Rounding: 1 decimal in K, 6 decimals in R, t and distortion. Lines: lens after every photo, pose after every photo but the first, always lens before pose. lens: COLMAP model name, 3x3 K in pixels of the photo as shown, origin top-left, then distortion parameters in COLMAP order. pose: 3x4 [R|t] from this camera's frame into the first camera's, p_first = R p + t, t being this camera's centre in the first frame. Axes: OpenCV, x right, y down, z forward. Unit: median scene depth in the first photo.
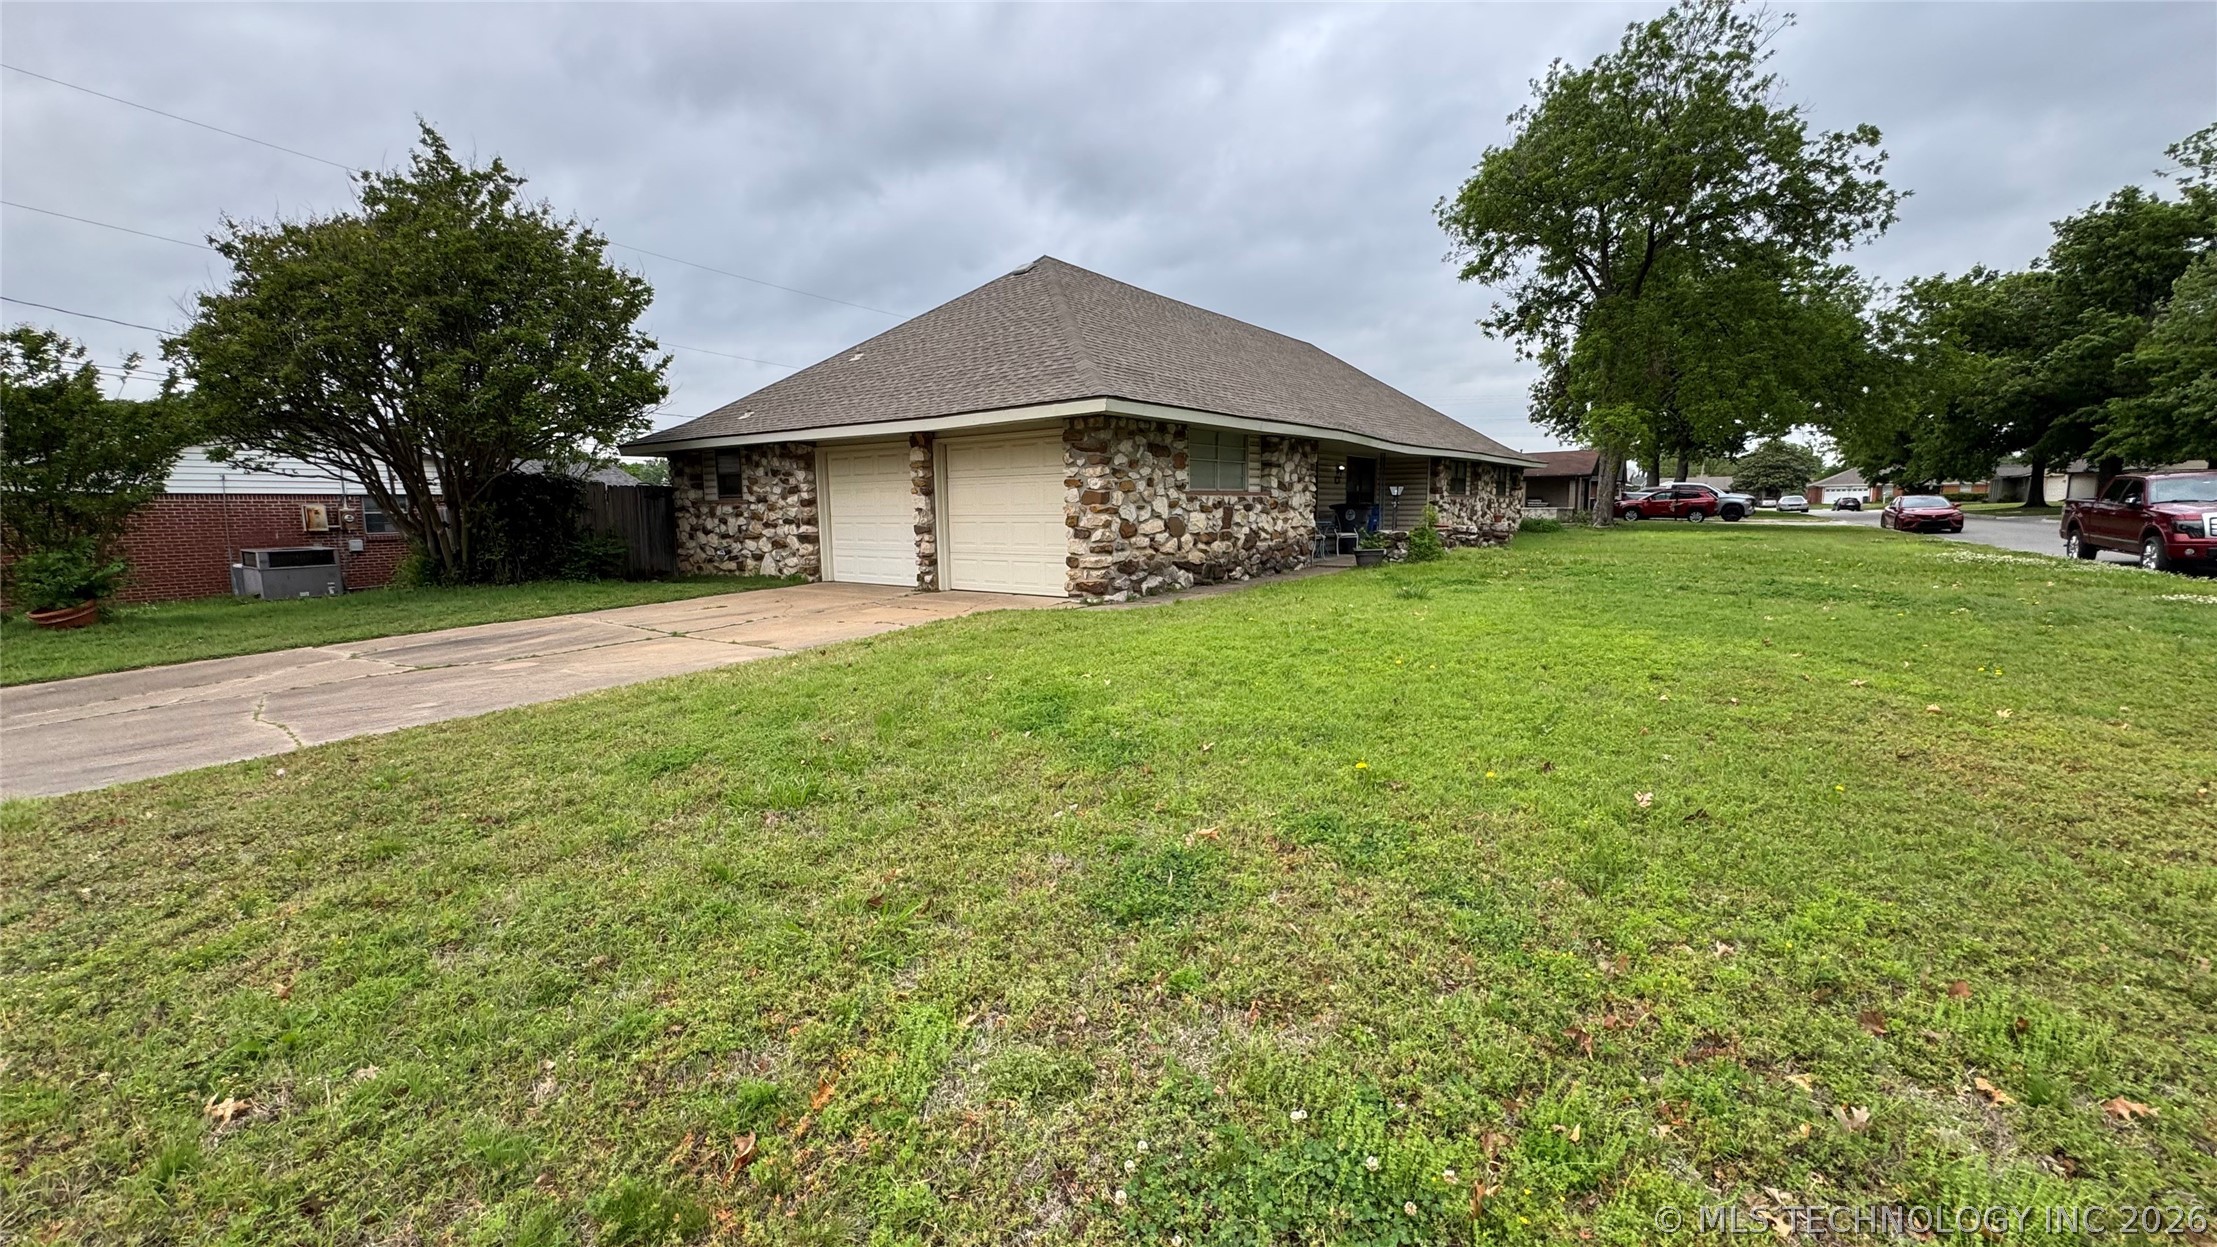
lens RADIAL K [[884.7, 0, 1100.4], [0, 884.7, 617.0], [0, 0, 1]] dist [-0.003685, 0.000363]
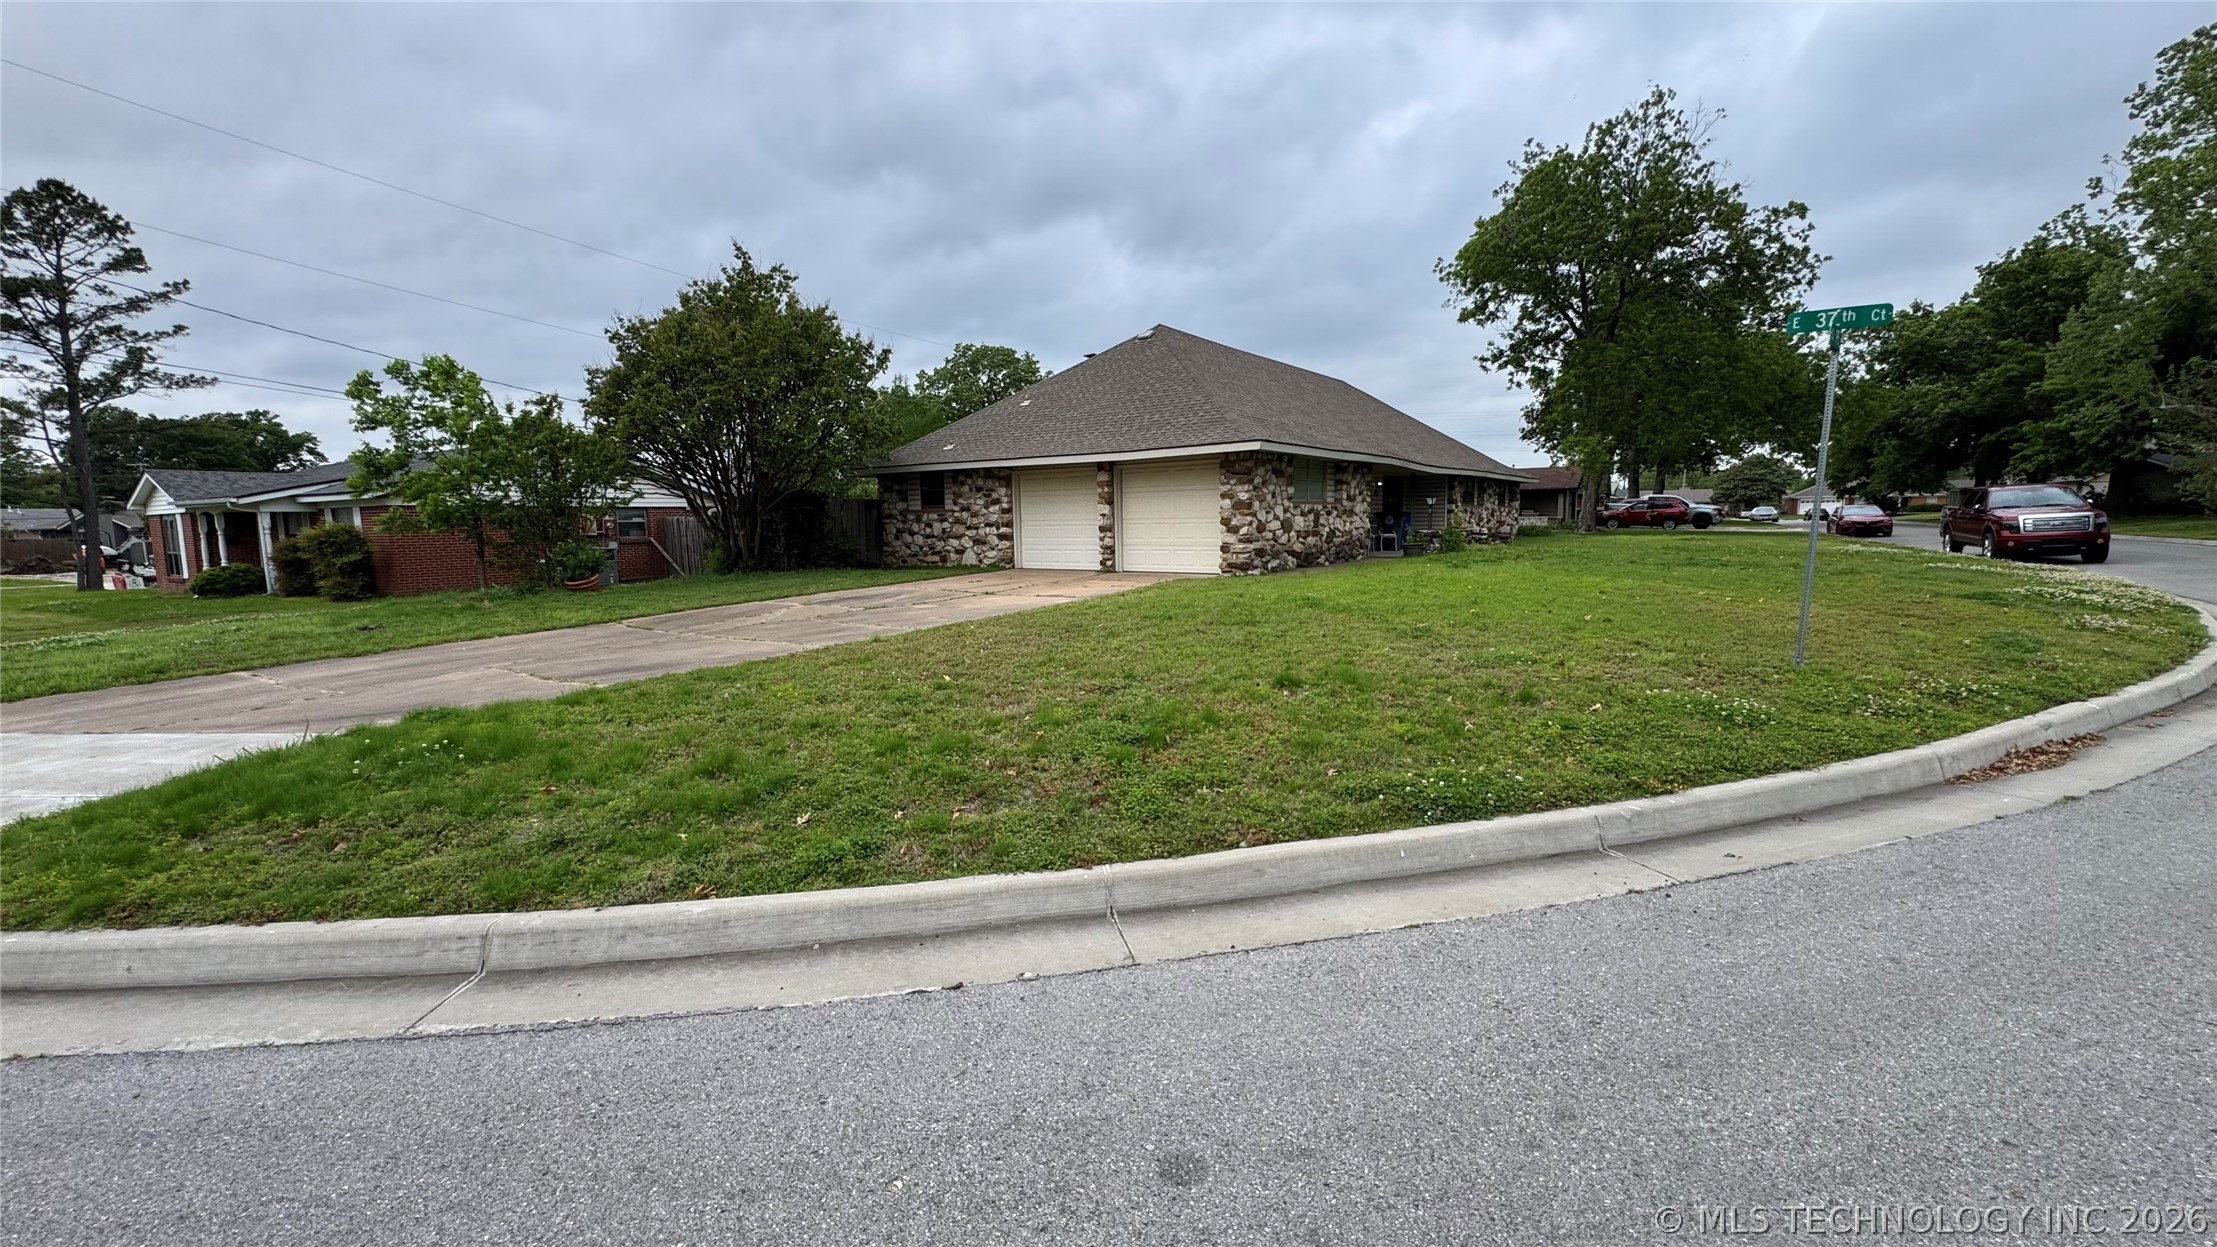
lens RADIAL K [[884.7, 0, 1098.4], [0, 884.7, 602.7], [0, 0, 1]] dist [-0.003685, 0.000363]
pose [[0.999973, -0.003881, 0.006266, -0.192066], [0.004077, 0.999491, -0.031647, 0.056303], [-0.006140, 0.031671, 0.999479, -0.363630]]
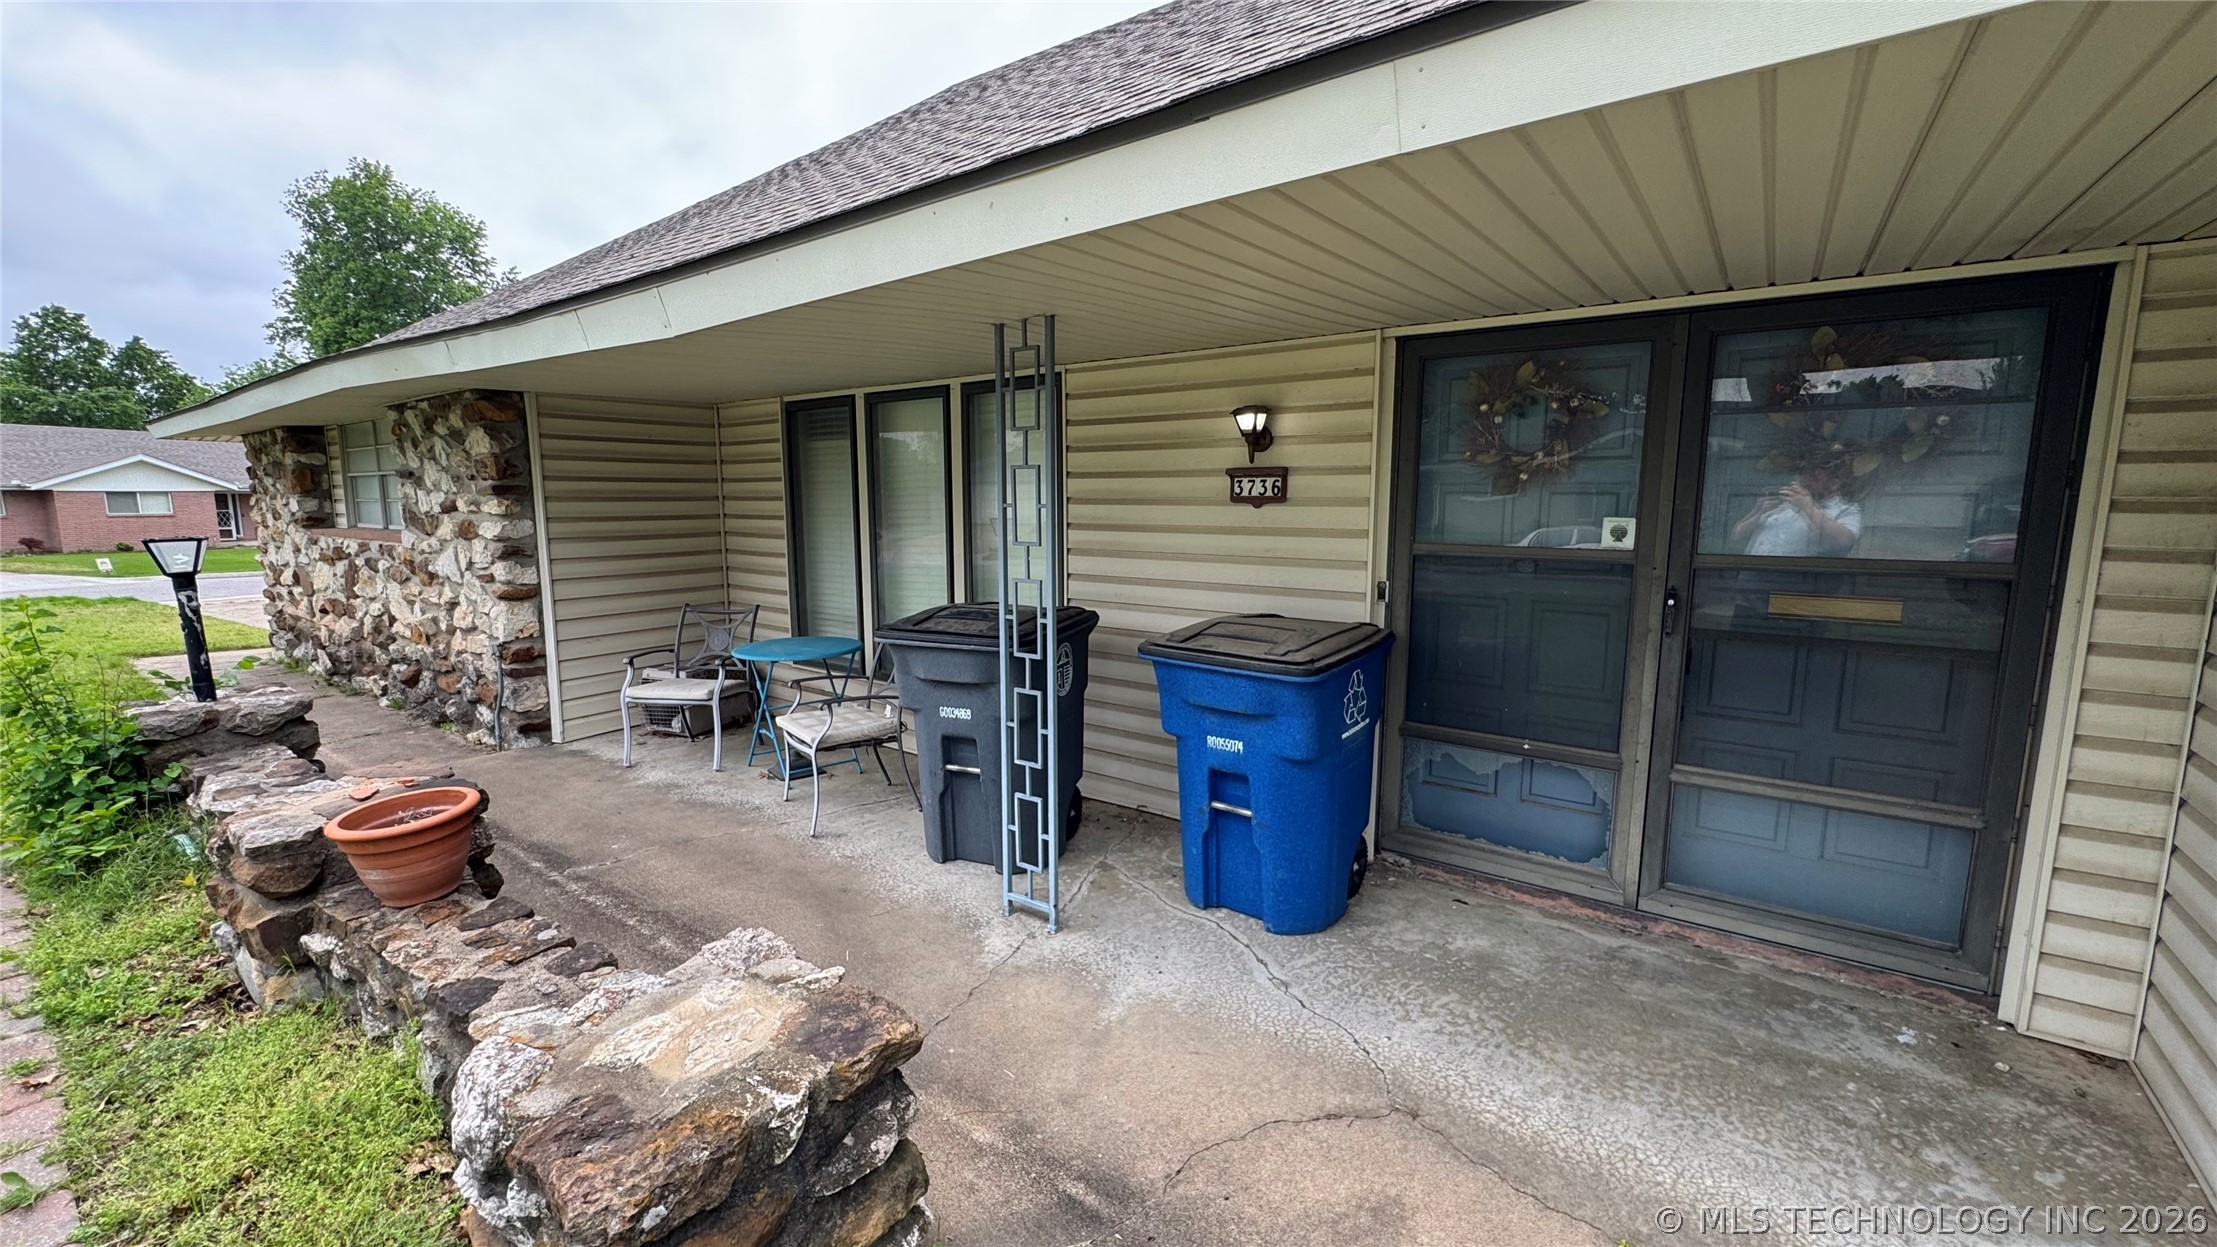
lens RADIAL K [[884.7, 0, 1113.2], [0, 884.7, 613.9], [0, 0, 1]] dist [-0.003685, 0.000363]
pose [[0.010947, 0.144900, -0.989386, 0.623783], [-0.124065, 0.981997, 0.142445, -0.204757], [0.992214, 0.121189, 0.028727, 1.309852]]
